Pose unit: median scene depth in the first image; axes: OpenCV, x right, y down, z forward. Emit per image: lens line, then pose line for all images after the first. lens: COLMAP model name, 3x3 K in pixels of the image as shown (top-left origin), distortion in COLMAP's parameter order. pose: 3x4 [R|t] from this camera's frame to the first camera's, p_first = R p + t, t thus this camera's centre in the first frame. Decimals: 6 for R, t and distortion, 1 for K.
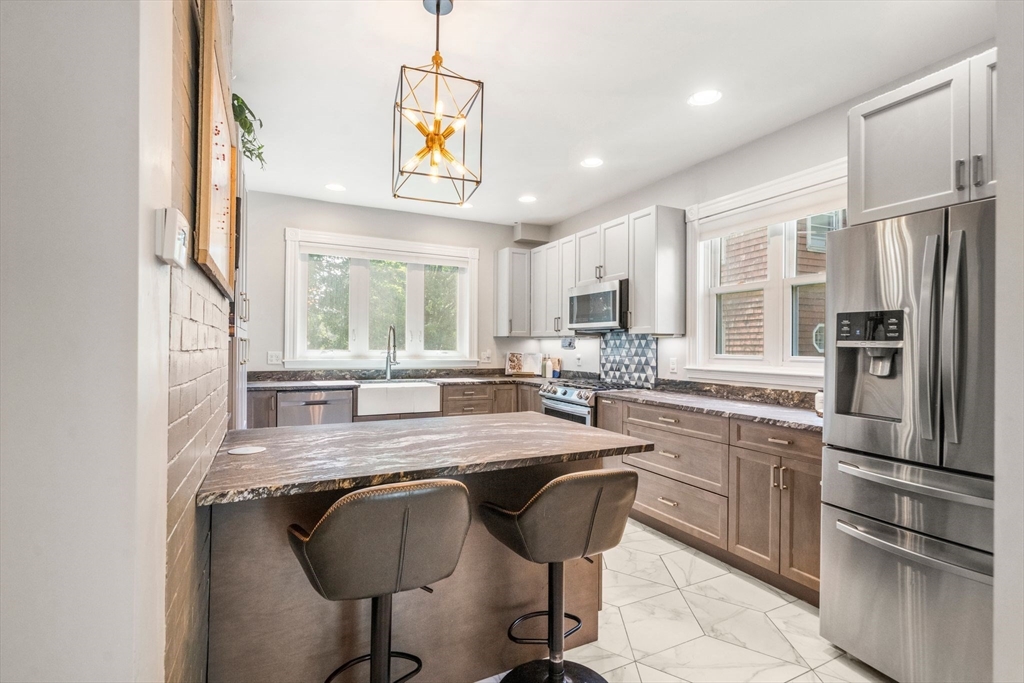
lens RADIAL K [[471.1, 0, 511.0], [0, 471.1, 345.7], [0, 0, 1]] dist [0.000587, -0.000152]
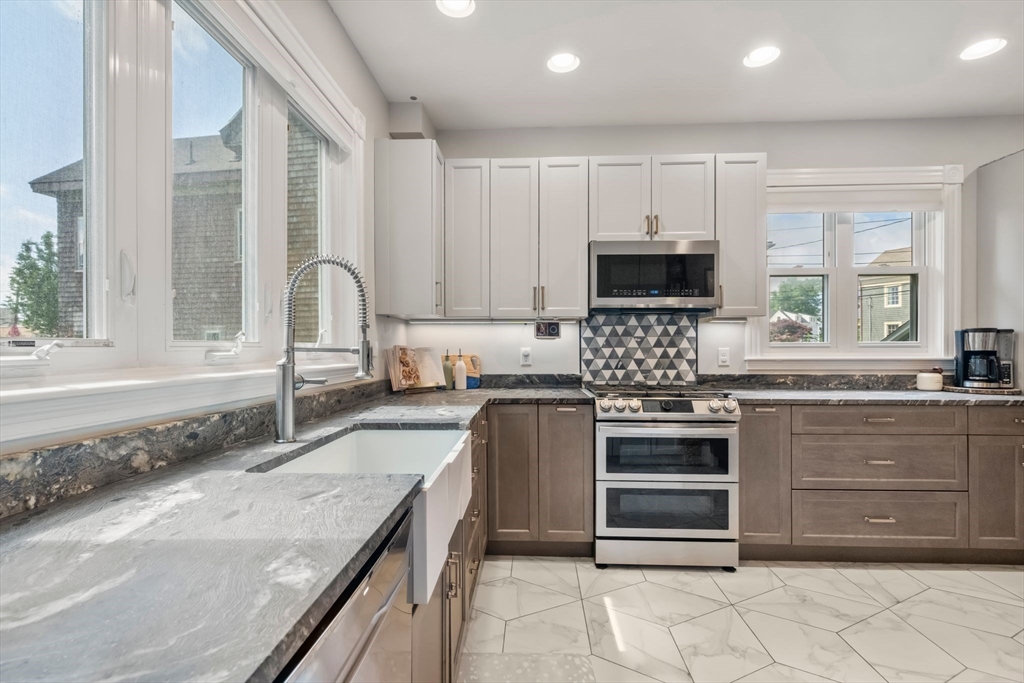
lens RADIAL K [[471.1, 0, 511.0], [0, 471.1, 345.7], [0, 0, 1]] dist [0.000587, -0.000152]
pose [[0.497667, -0.007917, 0.867332, -0.501437], [0.006618, 0.999964, 0.005331, 0.014005], [-0.867343, 0.003087, 0.497702, 0.827022]]
